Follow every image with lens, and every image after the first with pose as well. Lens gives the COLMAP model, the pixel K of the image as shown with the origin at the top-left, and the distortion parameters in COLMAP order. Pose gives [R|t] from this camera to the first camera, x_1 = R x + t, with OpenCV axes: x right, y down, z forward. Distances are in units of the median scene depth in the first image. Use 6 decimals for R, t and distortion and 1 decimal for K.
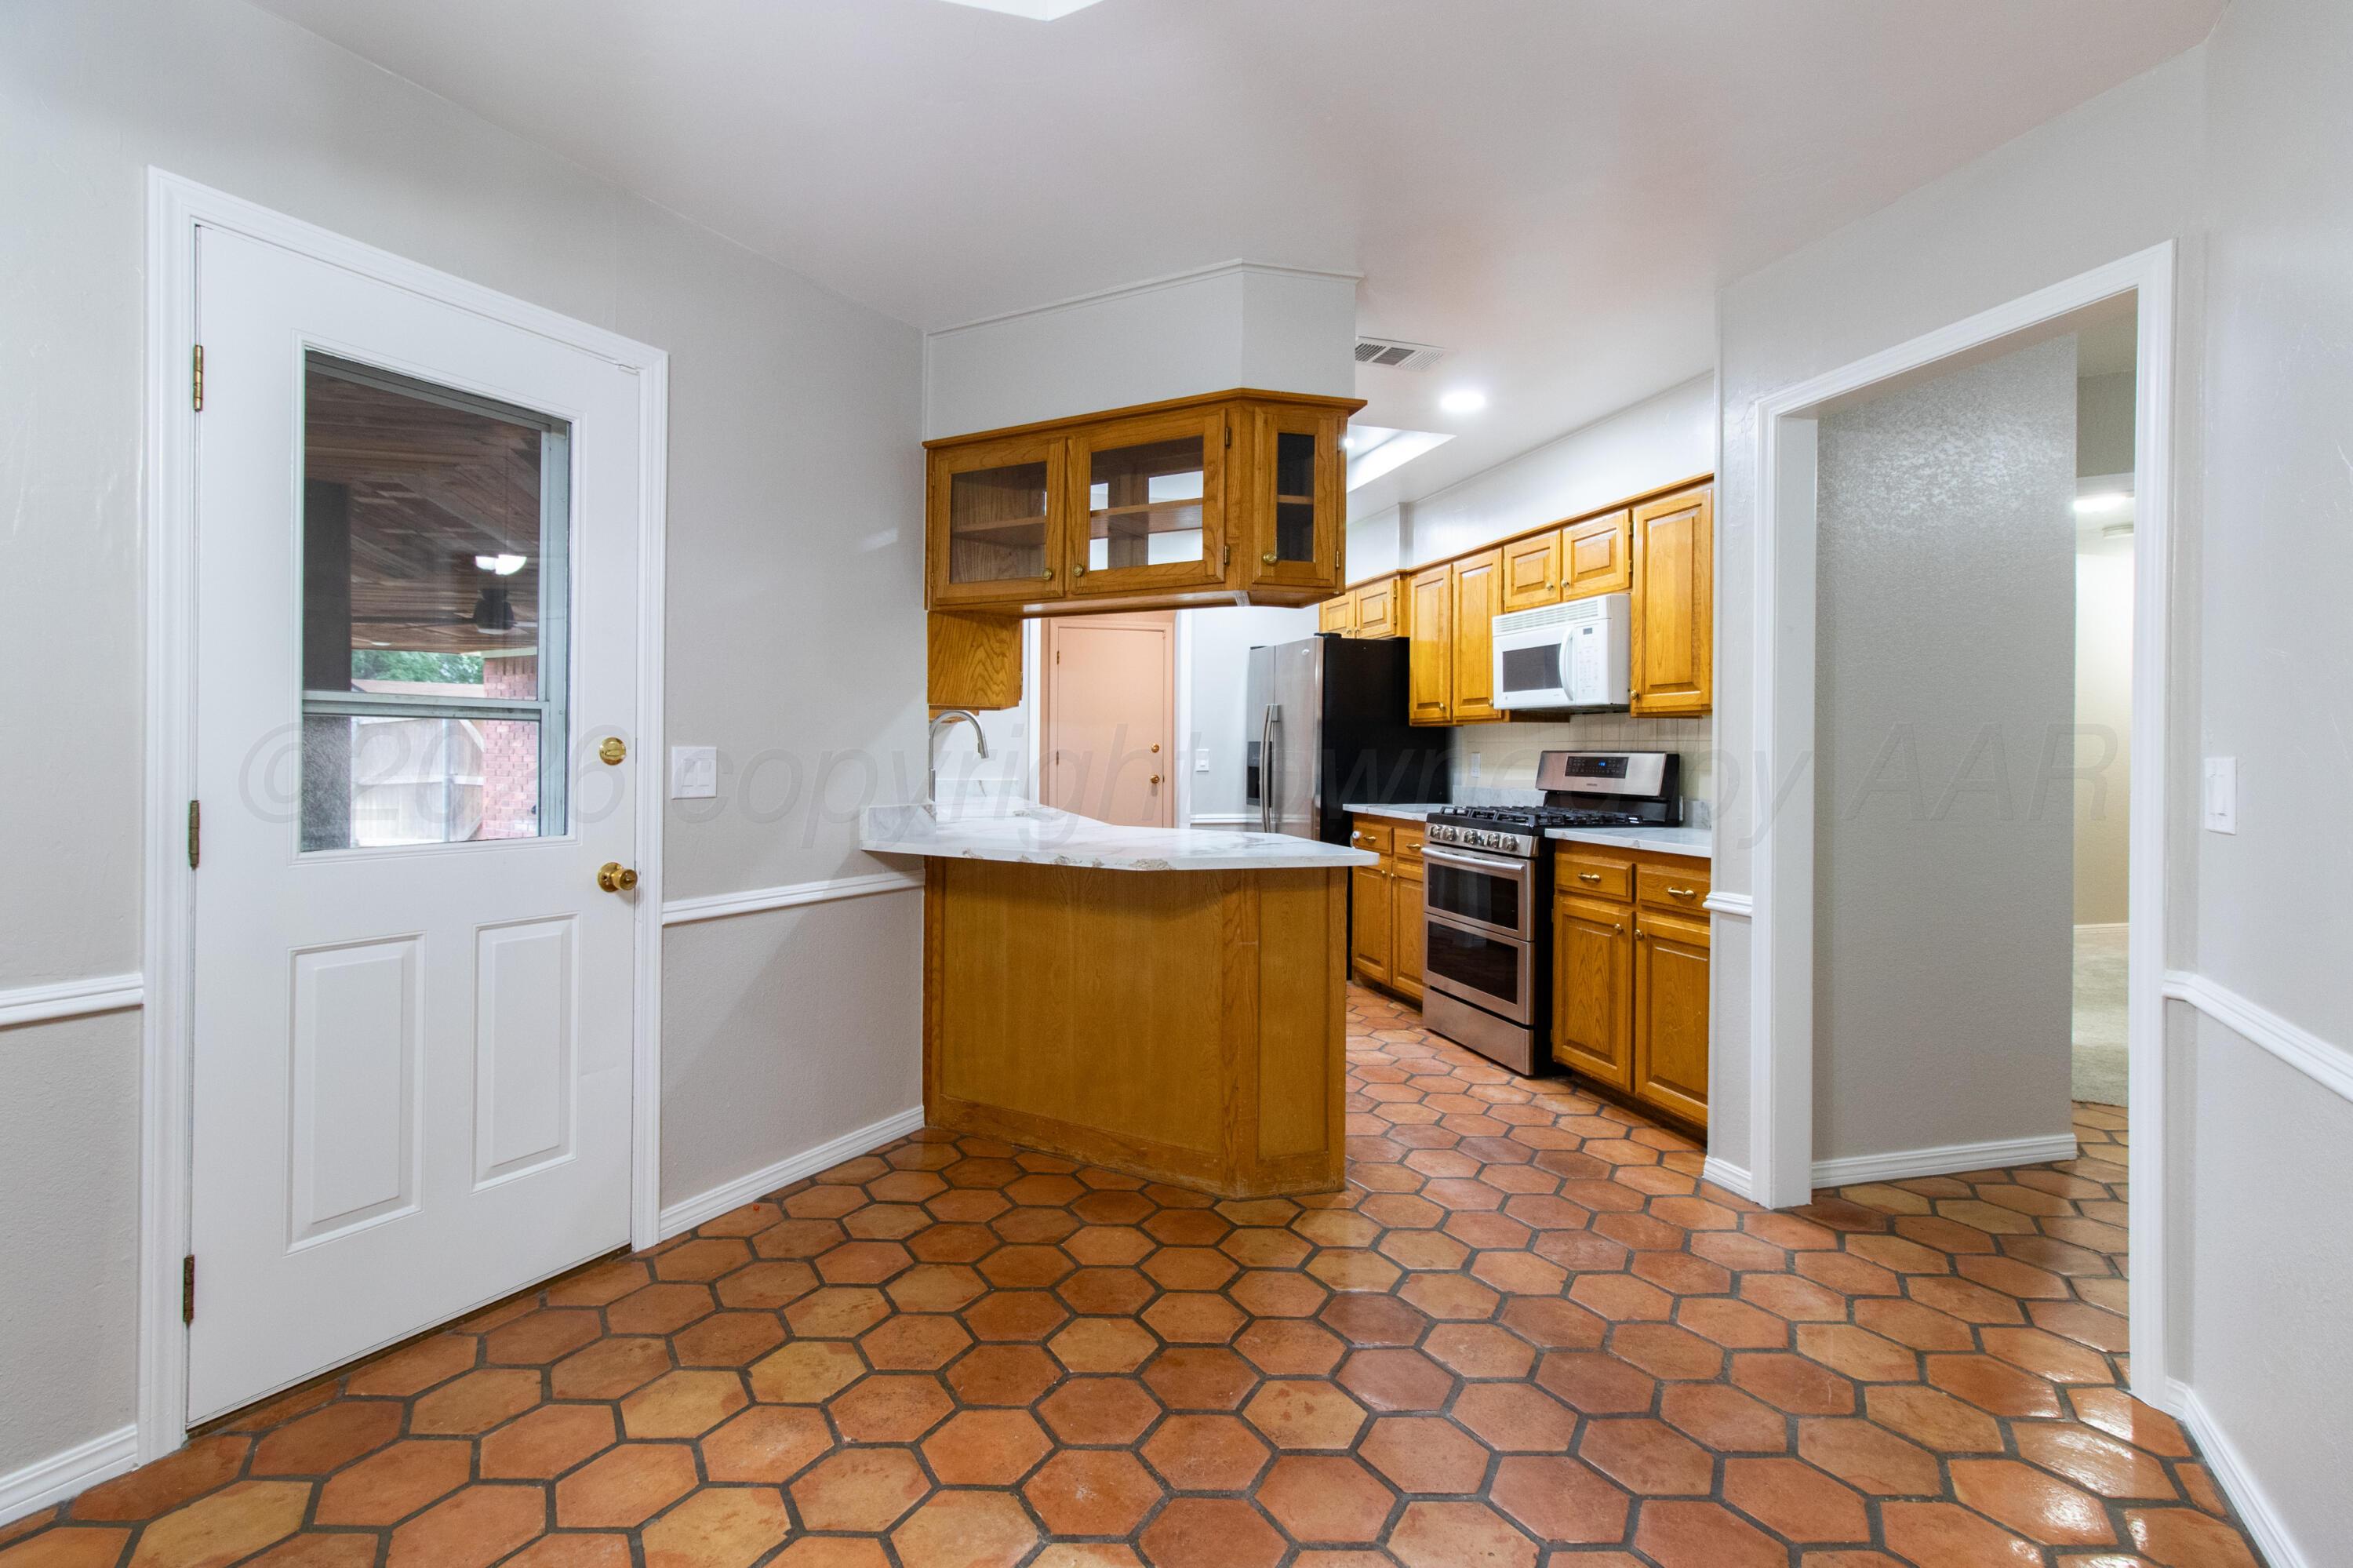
lens RADIAL K [[1098.3, 0, 1158.0], [0, 1098.3, 756.6], [0, 0, 1]] dist [0.003932, -0.000493]
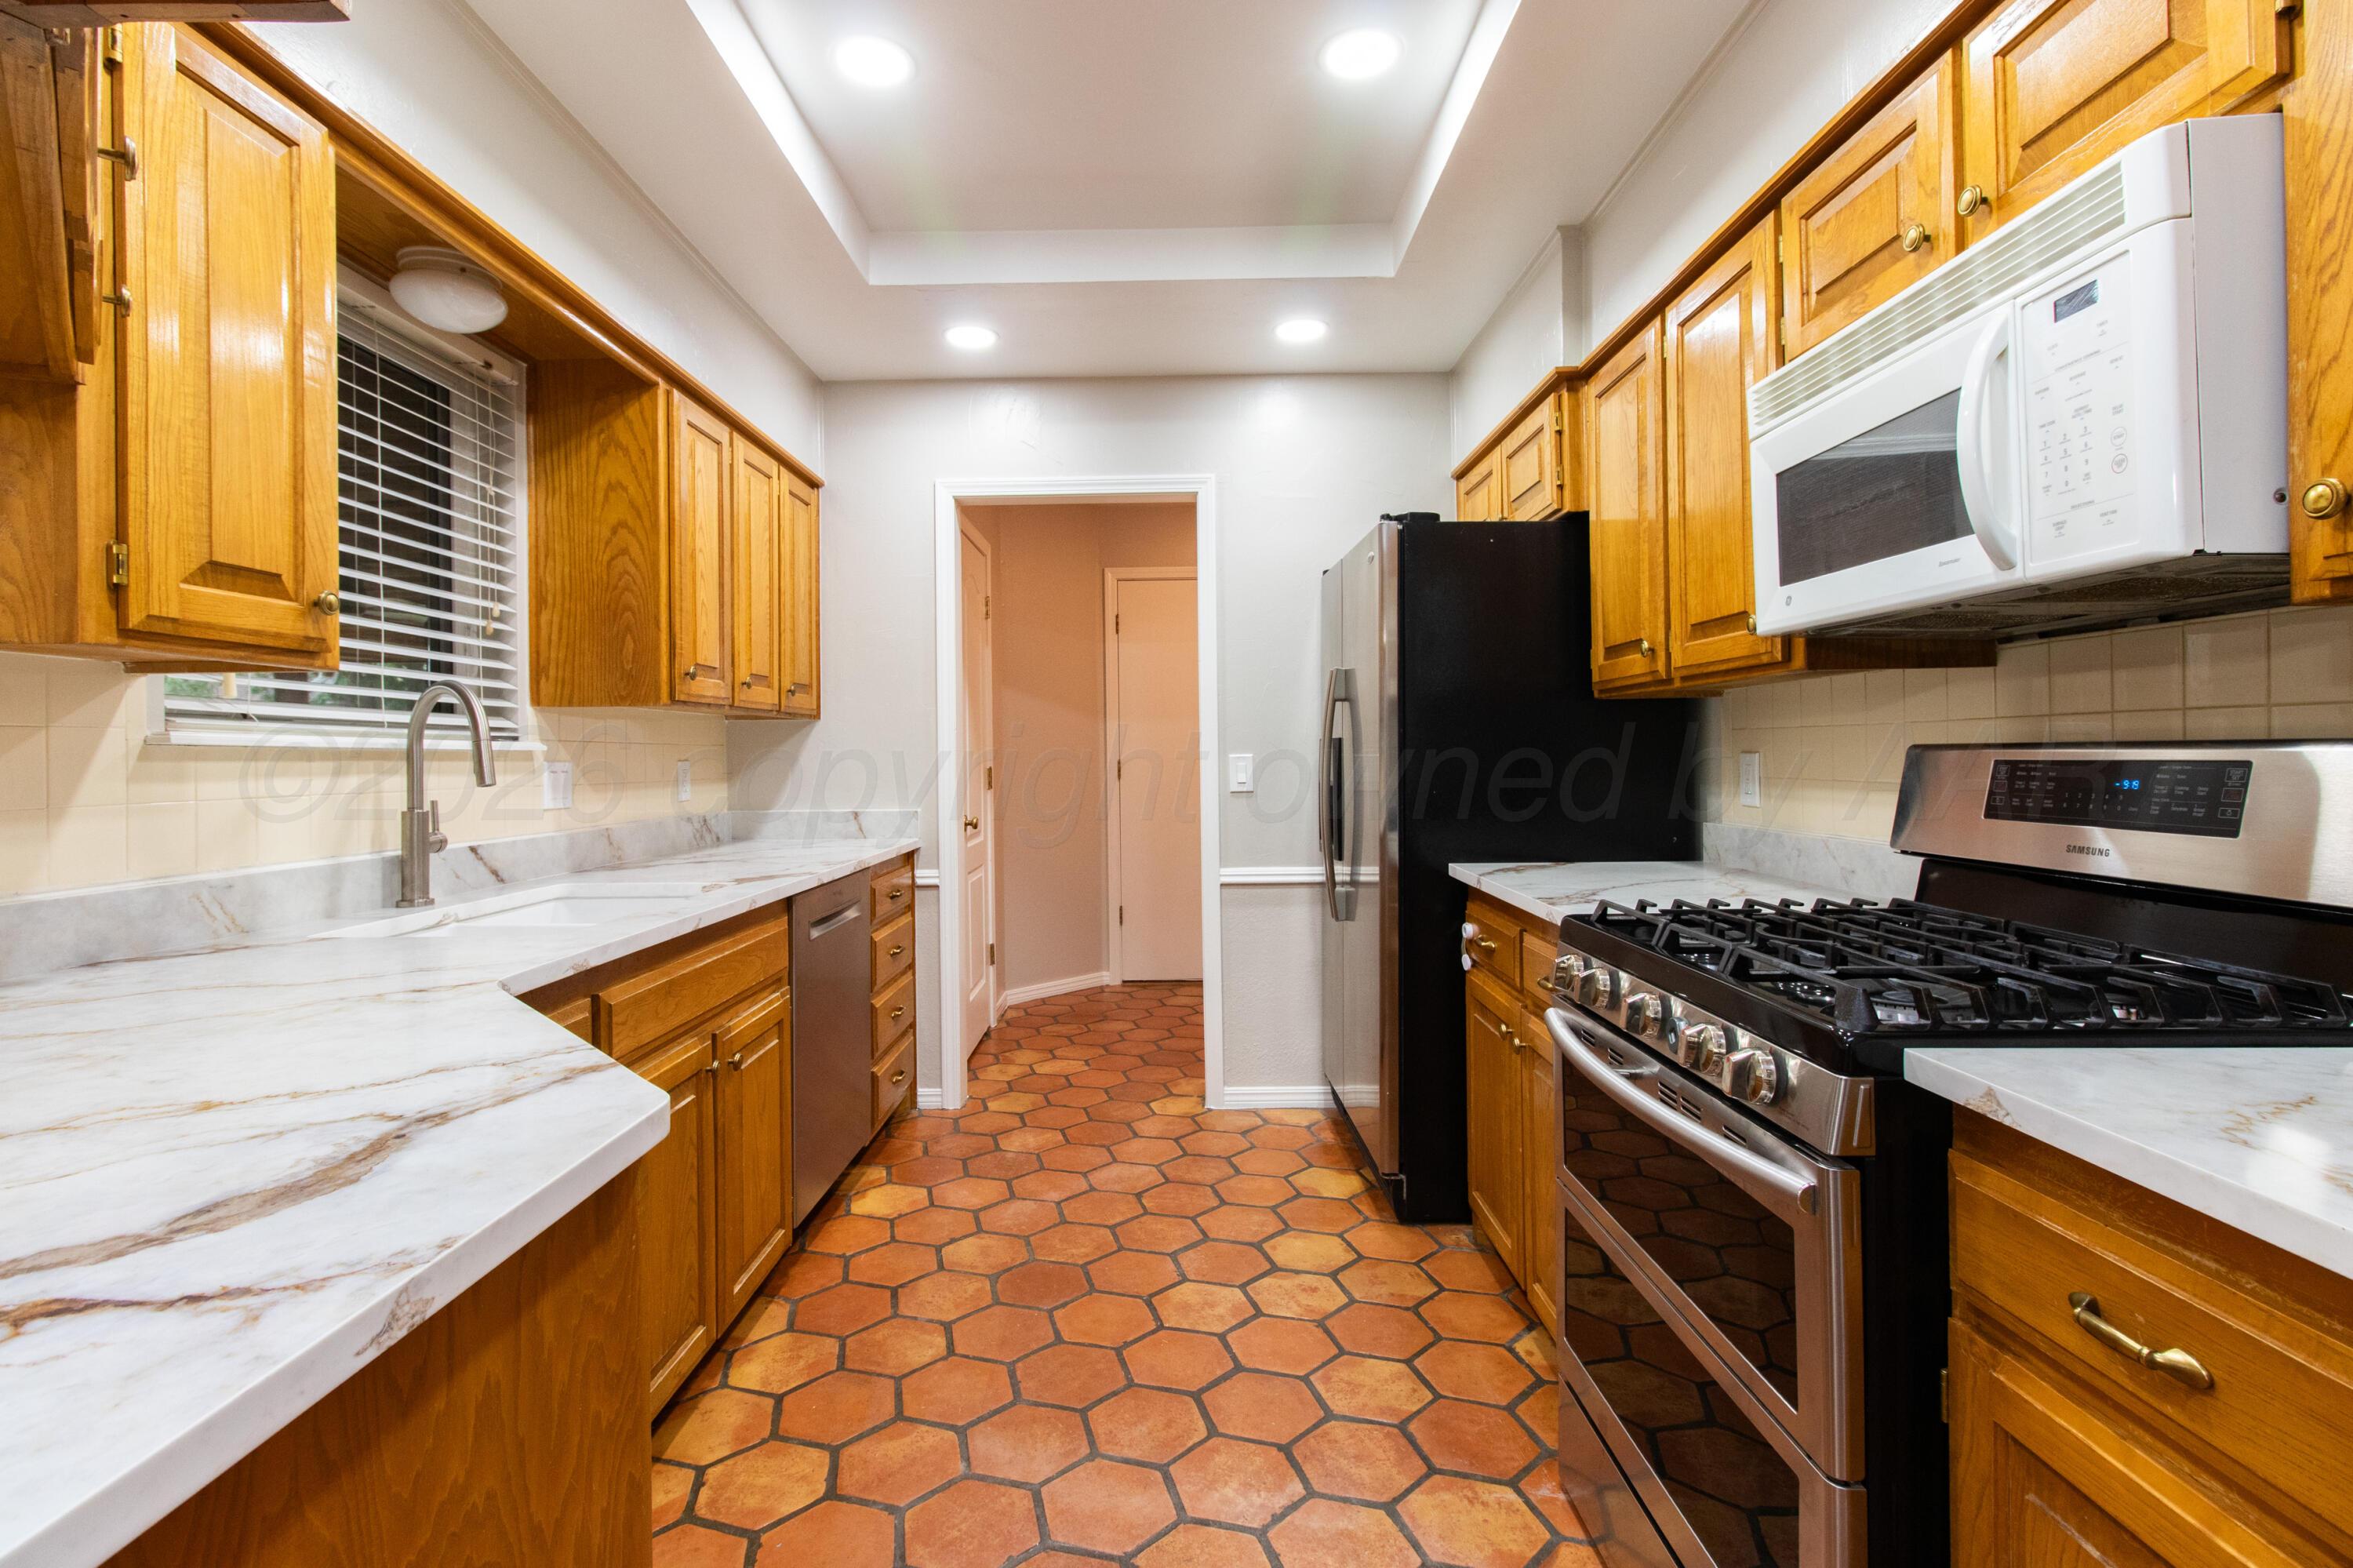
lens RADIAL K [[1098.3, 0, 1158.0], [0, 1098.3, 756.6], [0, 0, 1]] dist [0.003932, -0.000493]
pose [[0.959483, -0.016874, -0.281261, 0.220177], [0.015580, 0.999855, -0.006837, -0.002825], [0.281335, 0.002178, 0.959607, 0.598693]]
